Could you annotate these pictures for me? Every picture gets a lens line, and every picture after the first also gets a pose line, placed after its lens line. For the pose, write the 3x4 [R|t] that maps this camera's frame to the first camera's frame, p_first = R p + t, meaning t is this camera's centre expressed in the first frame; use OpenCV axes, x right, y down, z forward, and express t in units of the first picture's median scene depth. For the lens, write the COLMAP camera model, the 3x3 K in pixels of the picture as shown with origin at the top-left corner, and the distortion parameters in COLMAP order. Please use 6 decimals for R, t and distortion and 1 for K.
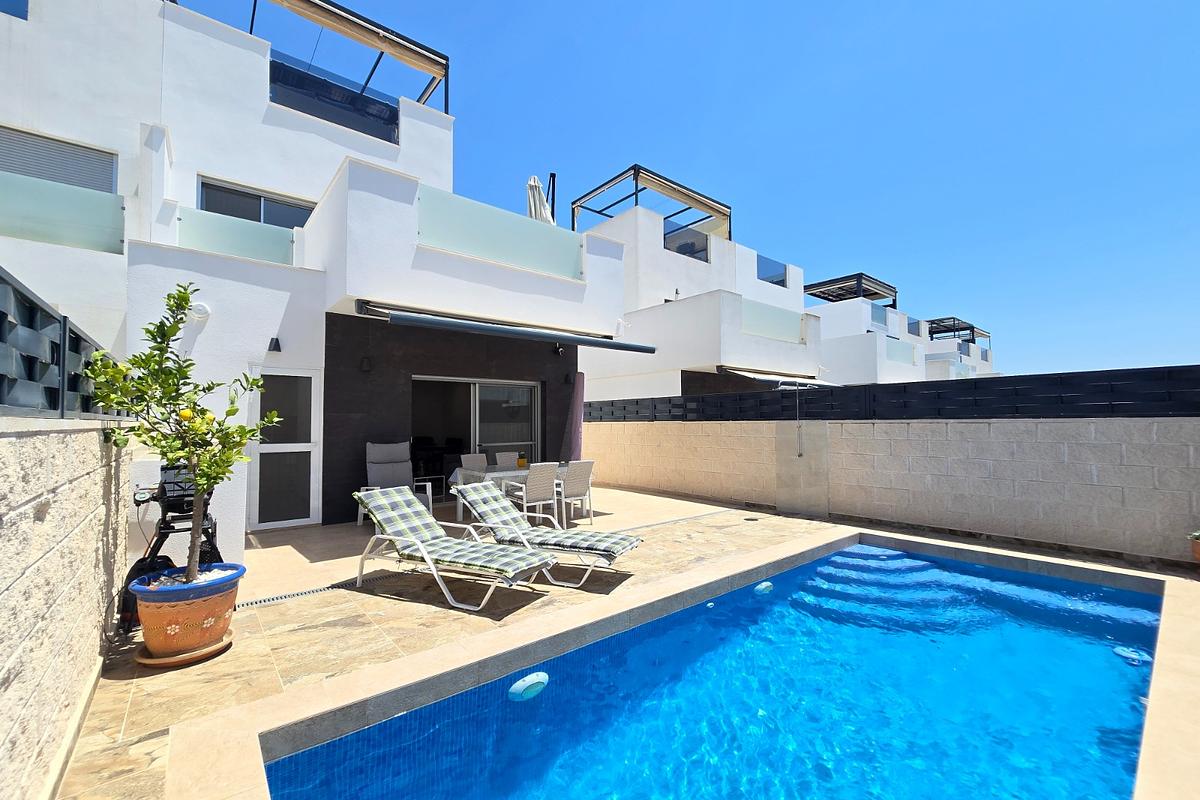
lens RADIAL K [[491.8, 0, 601.2], [0, 491.8, 407.3], [0, 0, 1]] dist [-0.001205, 0.000188]
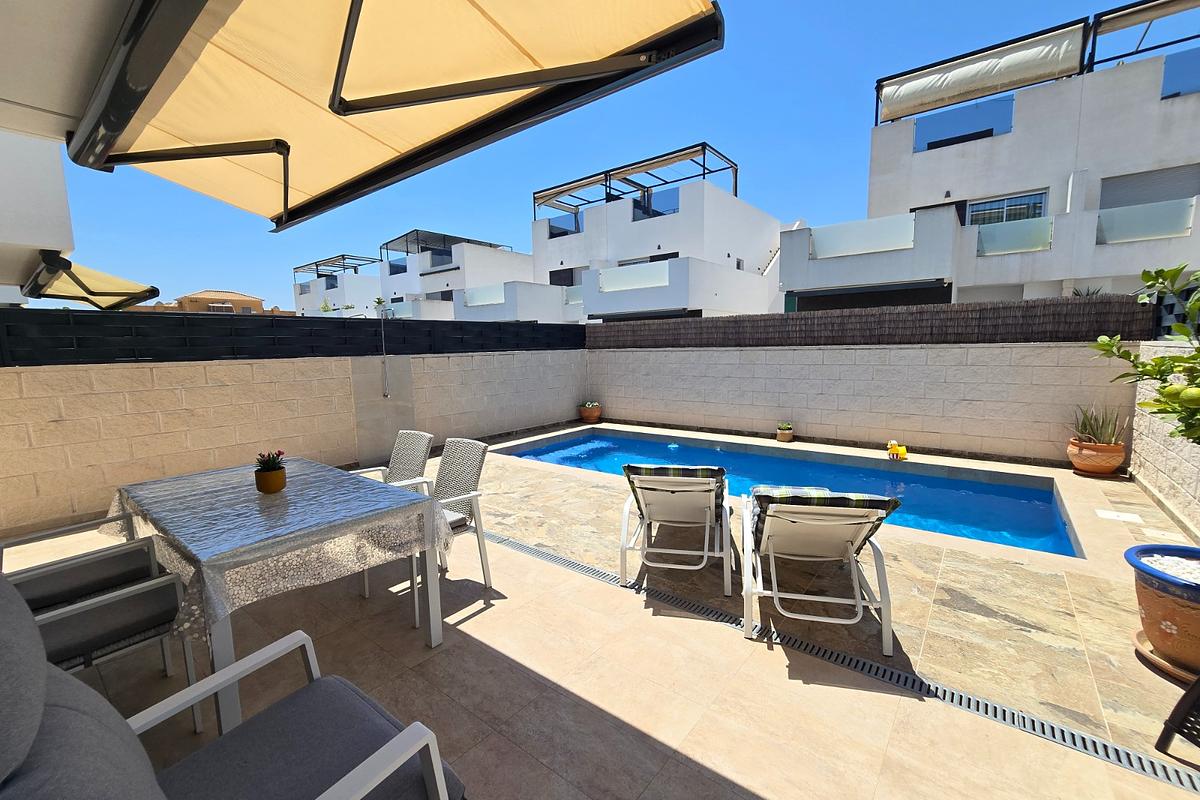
lens RADIAL K [[491.8, 0, 601.2], [0, 491.8, 407.3], [0, 0, 1]] dist [-0.001205, 0.000188]
pose [[-0.201962, -0.112028, 0.972965, -0.722943], [-0.008349, 0.993597, 0.112671, 0.023060], [-0.979358, 0.014632, -0.201604, 1.100592]]
